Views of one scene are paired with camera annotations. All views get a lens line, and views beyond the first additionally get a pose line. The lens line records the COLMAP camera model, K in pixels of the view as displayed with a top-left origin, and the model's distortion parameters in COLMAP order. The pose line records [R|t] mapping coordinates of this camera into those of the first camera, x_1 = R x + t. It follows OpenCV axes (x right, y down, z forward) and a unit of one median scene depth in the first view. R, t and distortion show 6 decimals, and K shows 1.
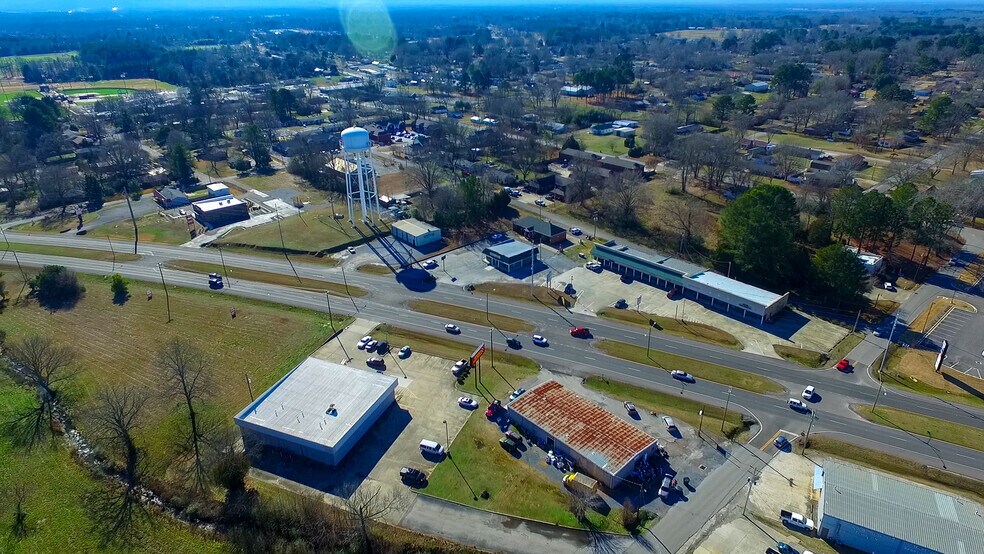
lens RADIAL K [[593.7, 0, 491.3], [0, 593.7, 278.8], [0, 0, 1]] dist [-0.011330, 0.014157]
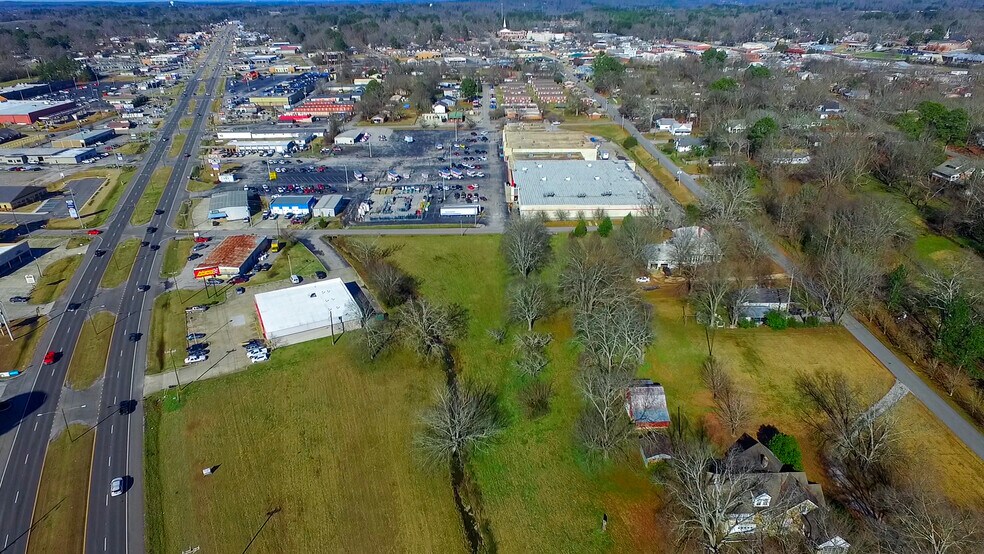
lens RADIAL K [[593.7, 0, 491.3], [0, 593.7, 278.8], [0, 0, 1]] dist [-0.011330, 0.014157]
pose [[-0.749778, -0.275886, 0.601432, -0.827969], [0.294723, 0.674551, 0.676845, -0.361288], [-0.592428, 0.684739, -0.424453, 0.777143]]
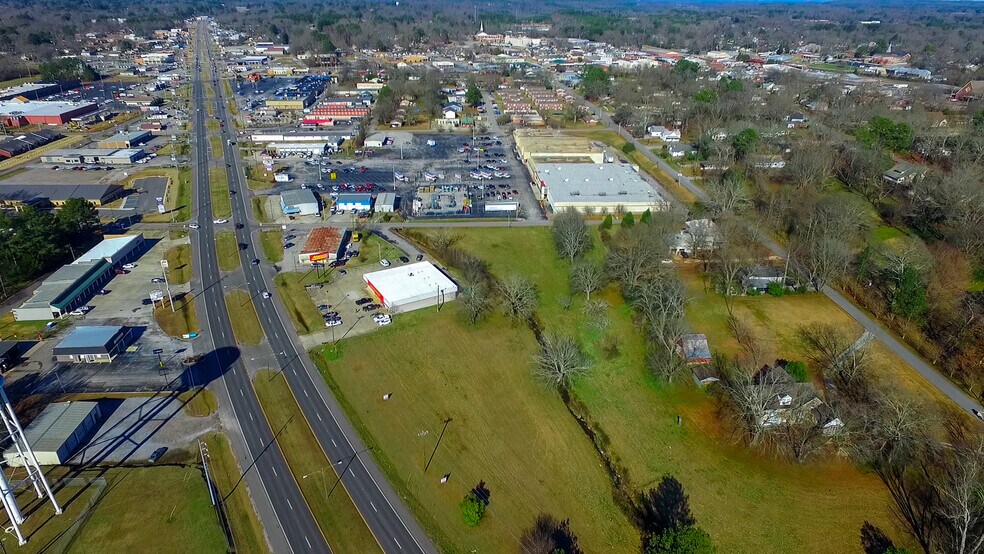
lens RADIAL K [[593.8, 0, 492.0], [0, 593.8, 277.0], [0, 0, 1]] dist [-0.007989, 0.010807]
pose [[-0.789891, -0.270854, 0.550192, -0.826370], [0.254084, 0.672000, 0.695599, -0.531772], [-0.558135, 0.689242, -0.461987, 0.984695]]
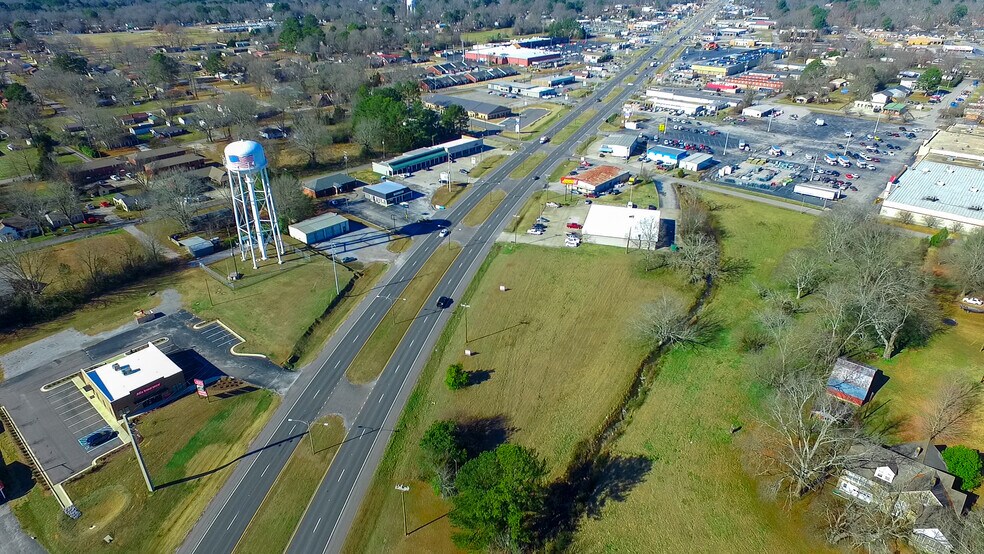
lens RADIAL K [[593.7, 0, 491.3], [0, 593.7, 278.8], [0, 0, 1]] dist [-0.011330, 0.014157]
pose [[-0.104266, -0.454853, 0.884442, -1.075312], [0.428108, 0.782157, 0.452719, -0.342671], [-0.897693, 0.425839, 0.113174, 0.737087]]
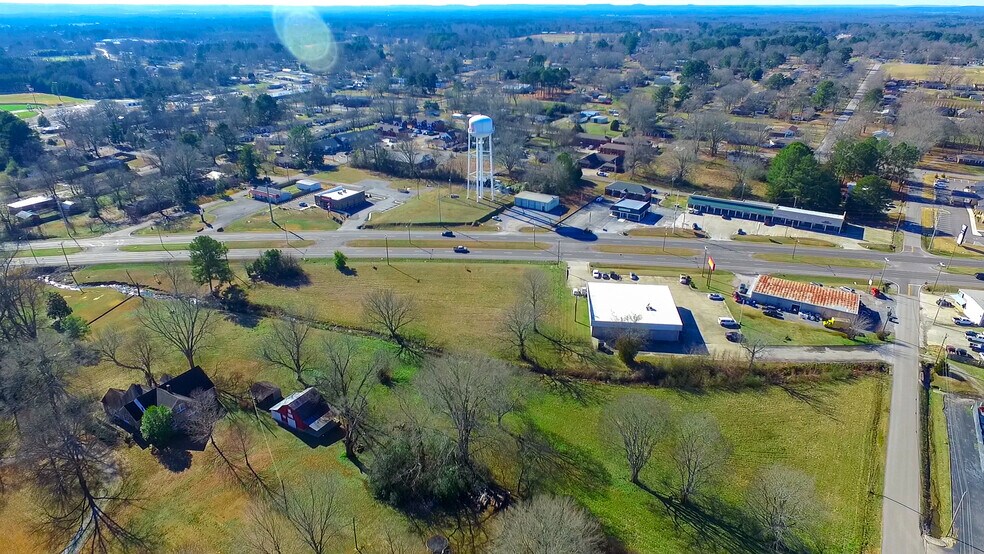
lens RADIAL K [[593.7, 0, 491.3], [0, 593.7, 278.8], [0, 0, 1]] dist [-0.011330, 0.014157]
pose [[0.962144, -0.112343, 0.248312, -0.563941], [0.114631, 0.993394, 0.005270, 0.063611], [-0.247264, 0.023394, 0.968666, -0.136926]]
